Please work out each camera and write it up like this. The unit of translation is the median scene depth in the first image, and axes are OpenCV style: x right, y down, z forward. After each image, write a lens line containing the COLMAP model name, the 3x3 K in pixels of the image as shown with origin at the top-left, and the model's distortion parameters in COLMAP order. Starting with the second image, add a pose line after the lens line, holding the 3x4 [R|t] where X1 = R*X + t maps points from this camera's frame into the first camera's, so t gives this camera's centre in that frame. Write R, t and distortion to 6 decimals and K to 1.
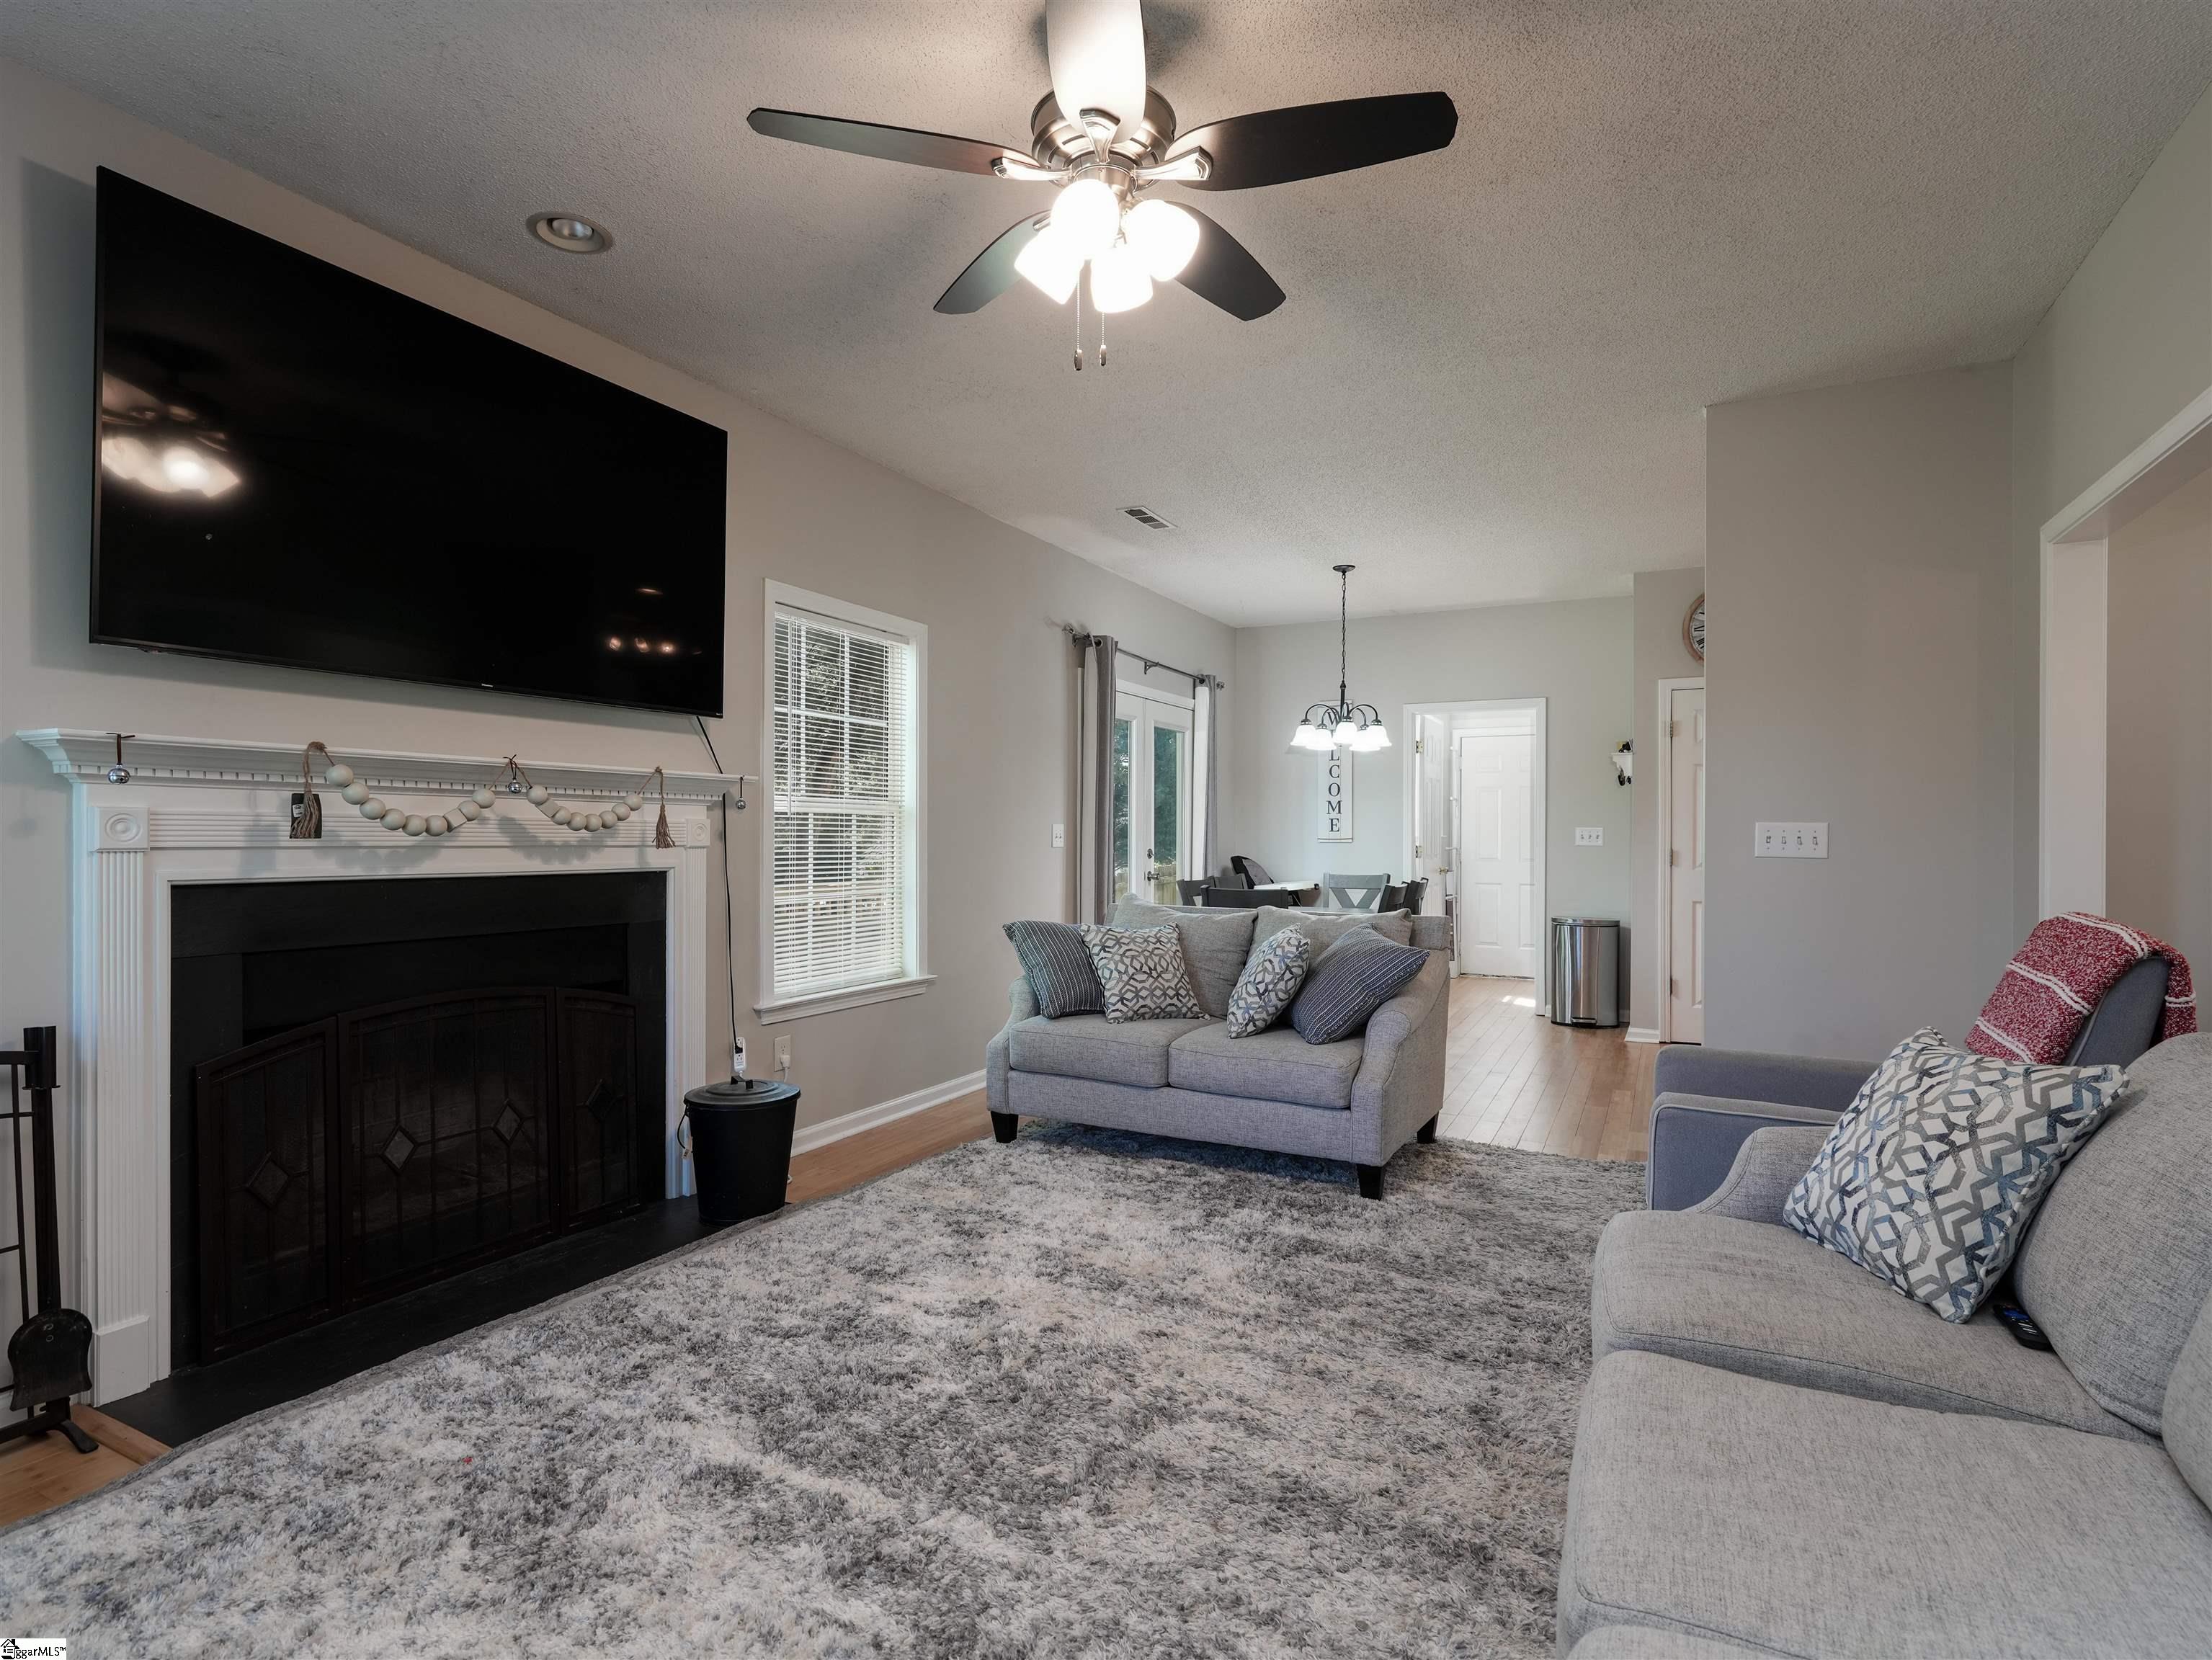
lens RADIAL K [[1140.4, 0, 1092.8], [0, 1140.4, 839.9], [0, 0, 1]] dist [-0.006226, 0.002152]
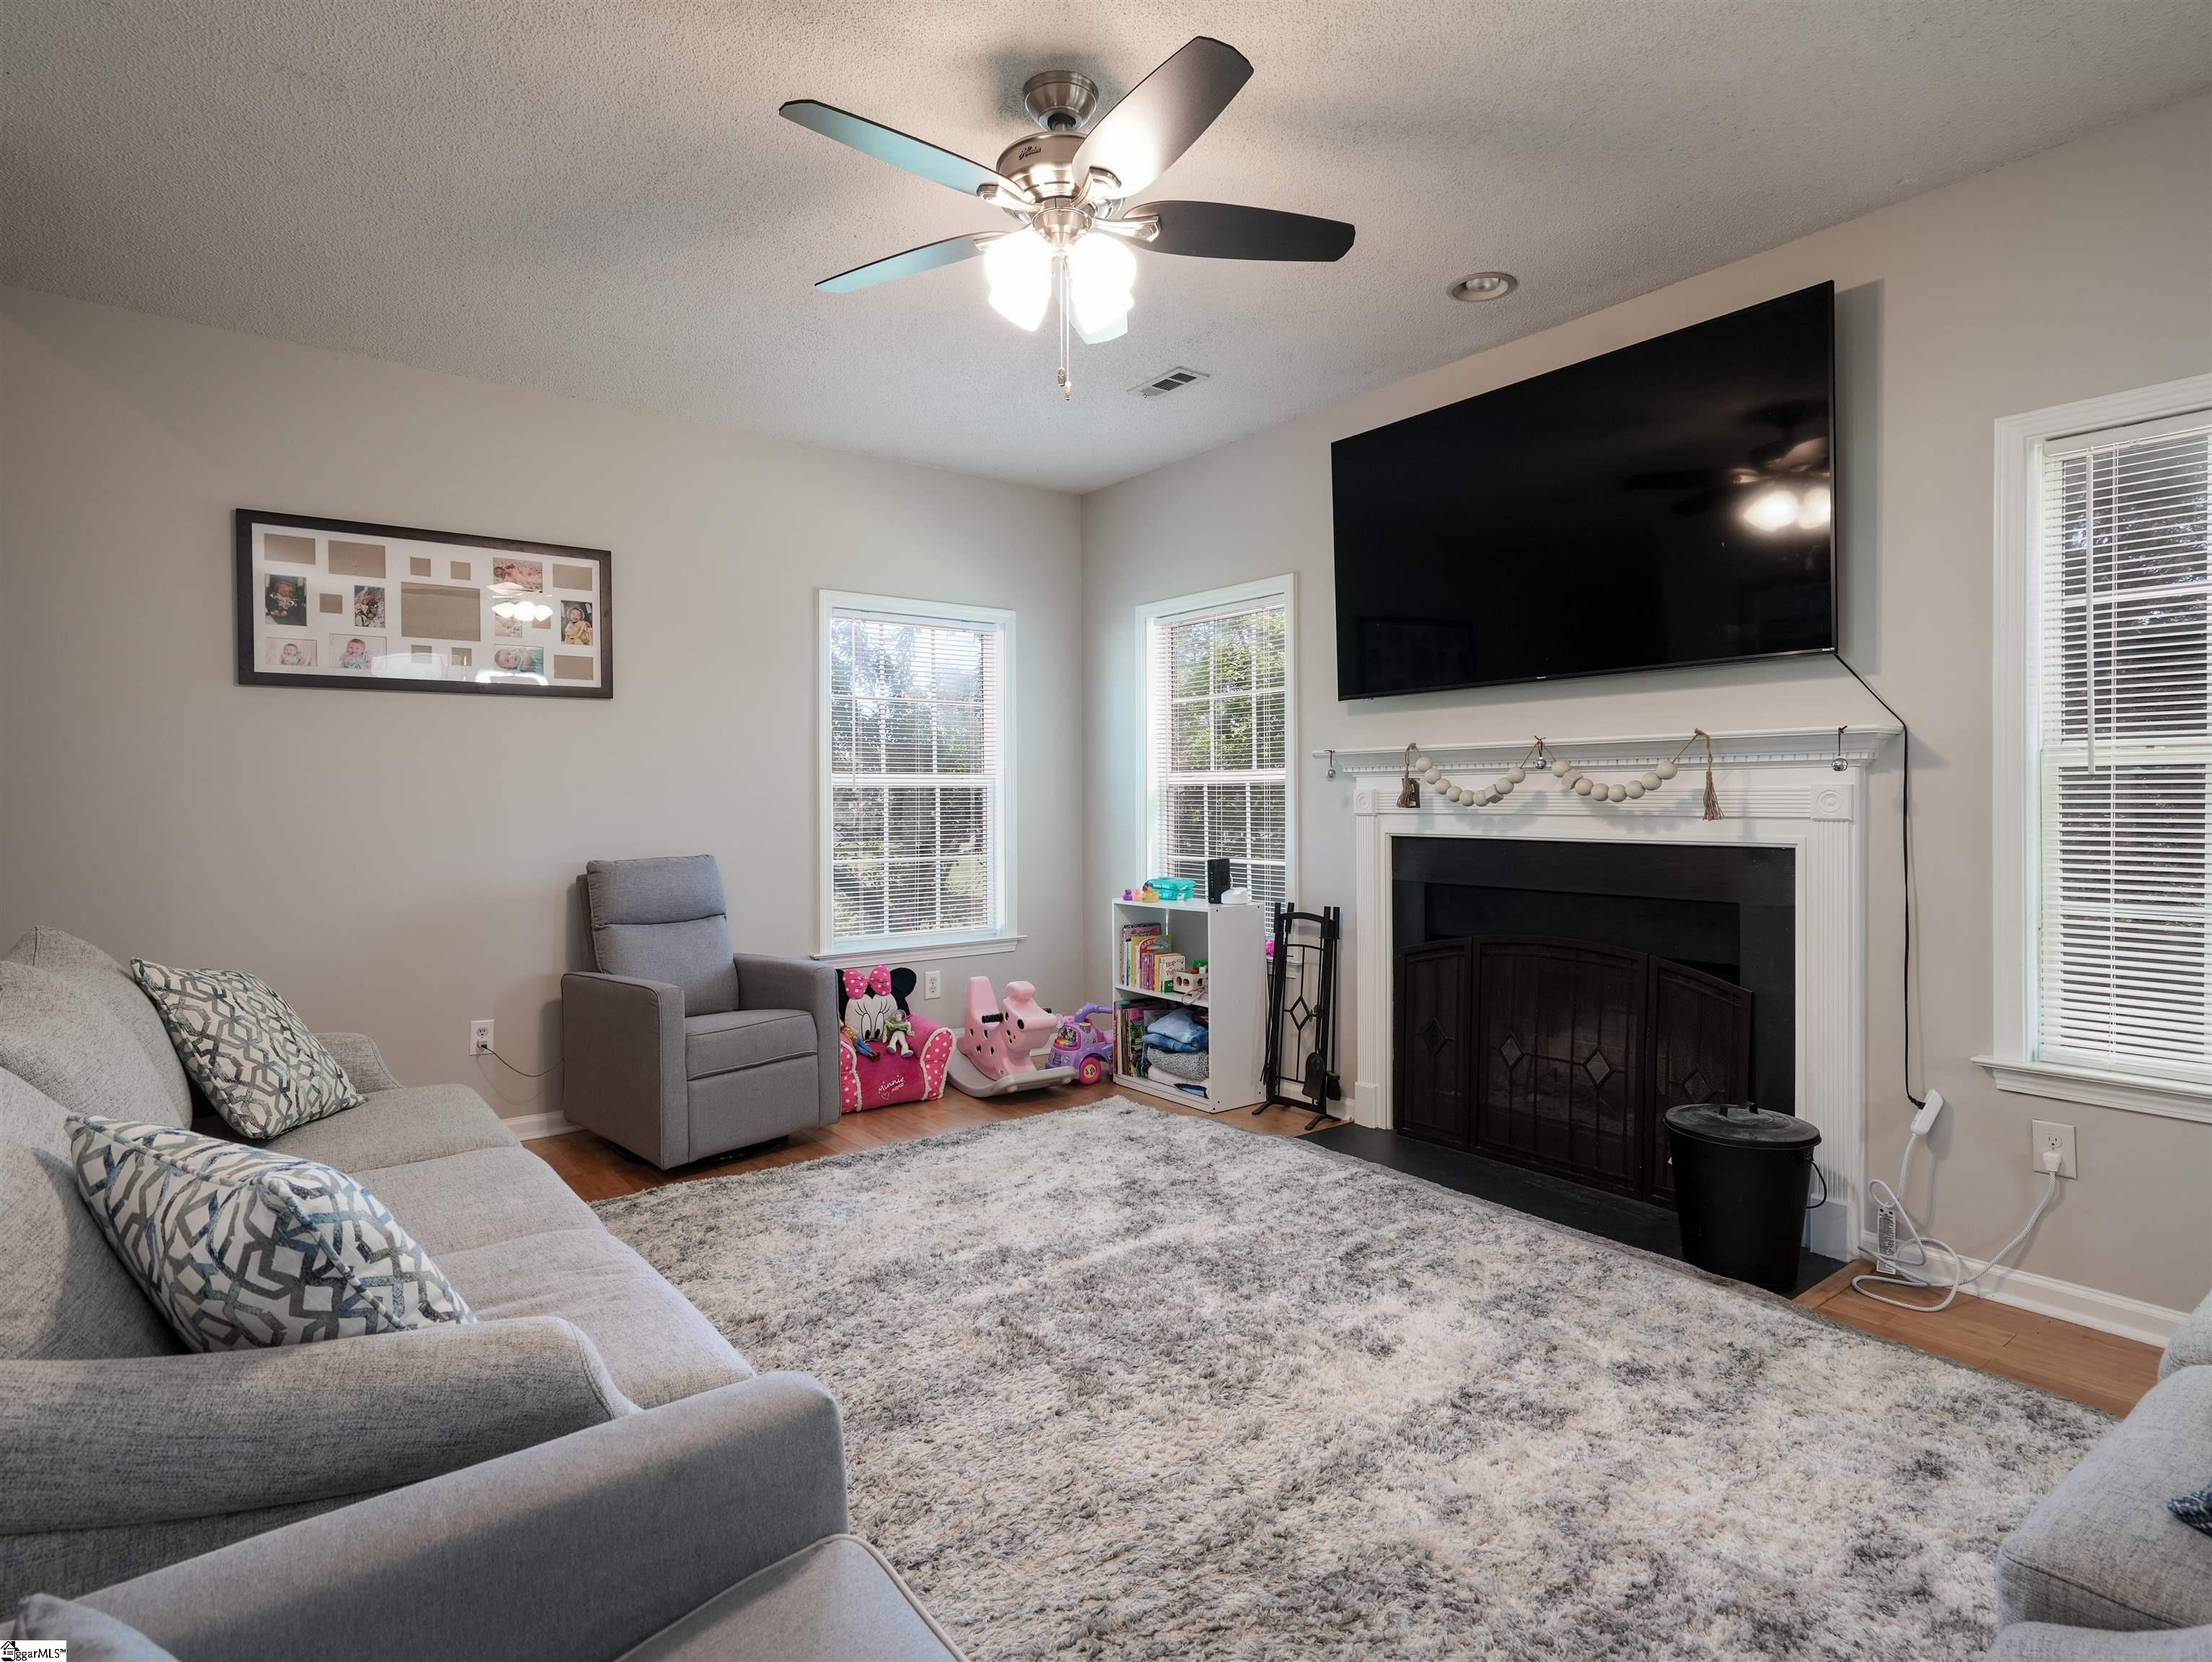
lens RADIAL K [[1140.4, 0, 1096.1], [0, 1140.4, 809.0], [0, 0, 1]] dist [-0.006226, 0.002152]
pose [[-0.428714, 0.000213, -0.903440, 0.783596], [-0.003180, 0.999993, 0.001745, -0.001017], [0.903435, 0.003621, -0.428710, 1.182089]]
